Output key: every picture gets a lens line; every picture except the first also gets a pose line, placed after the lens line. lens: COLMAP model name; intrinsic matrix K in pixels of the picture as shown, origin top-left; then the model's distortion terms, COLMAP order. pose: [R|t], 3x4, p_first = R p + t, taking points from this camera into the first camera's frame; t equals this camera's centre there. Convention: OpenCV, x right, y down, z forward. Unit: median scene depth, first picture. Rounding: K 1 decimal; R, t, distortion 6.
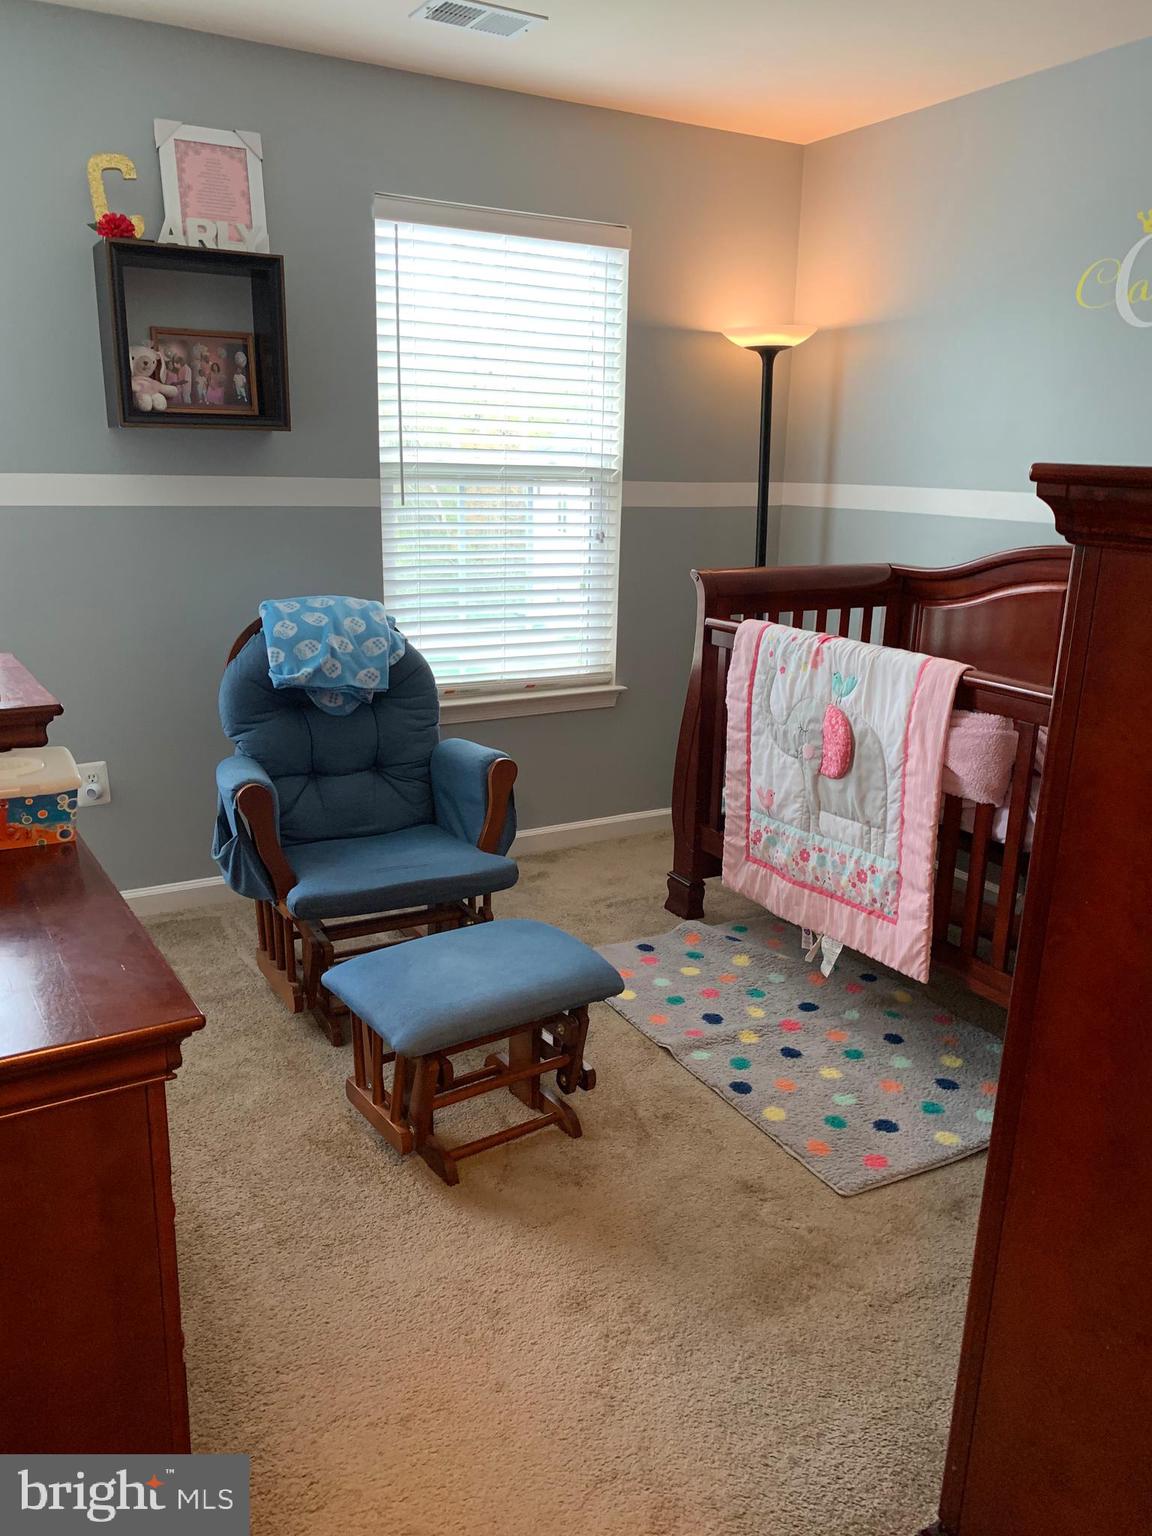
lens RADIAL K [[1180.2, 0, 578.6], [0, 1180.2, 760.2], [0, 0, 1]] dist [0.034033, -0.042584]
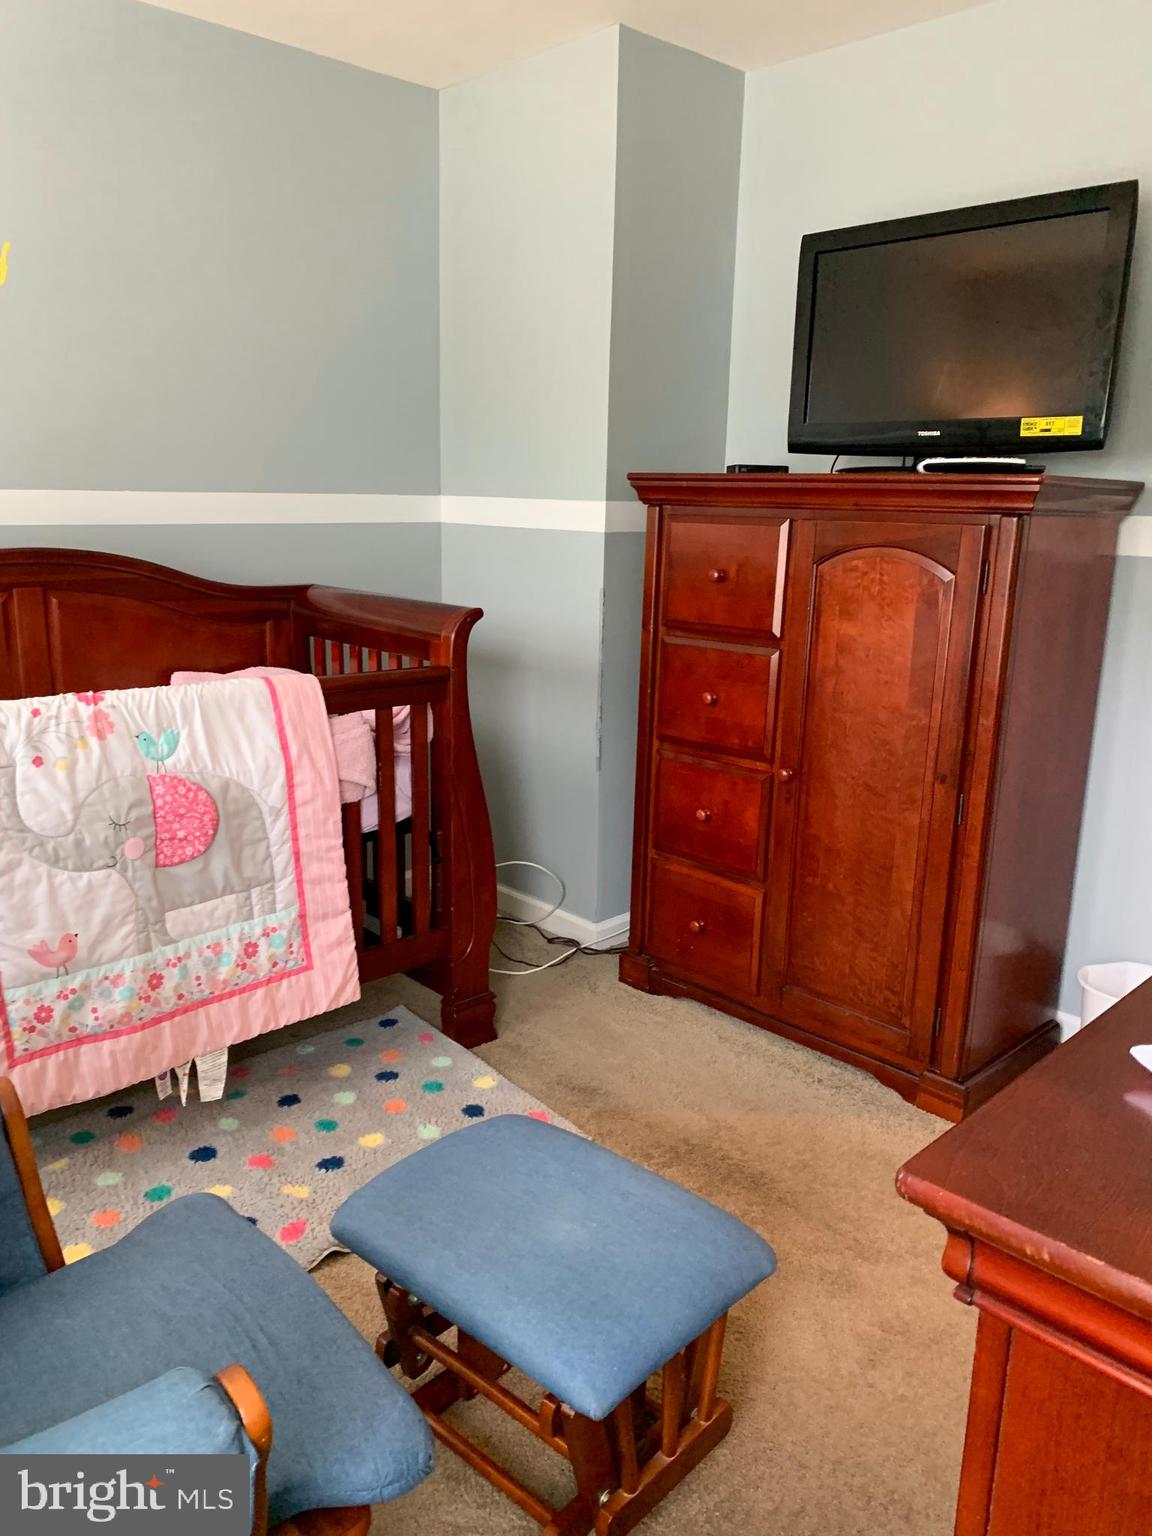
lens RADIAL K [[1180.2, 0, 578.6], [0, 1180.2, 760.2], [0, 0, 1]] dist [0.034033, -0.042584]
pose [[-0.247013, -0.247093, 0.936979, -0.550894], [0.203723, 0.932089, 0.299511, -0.223357], [-0.947355, 0.264868, -0.179900, 0.861808]]
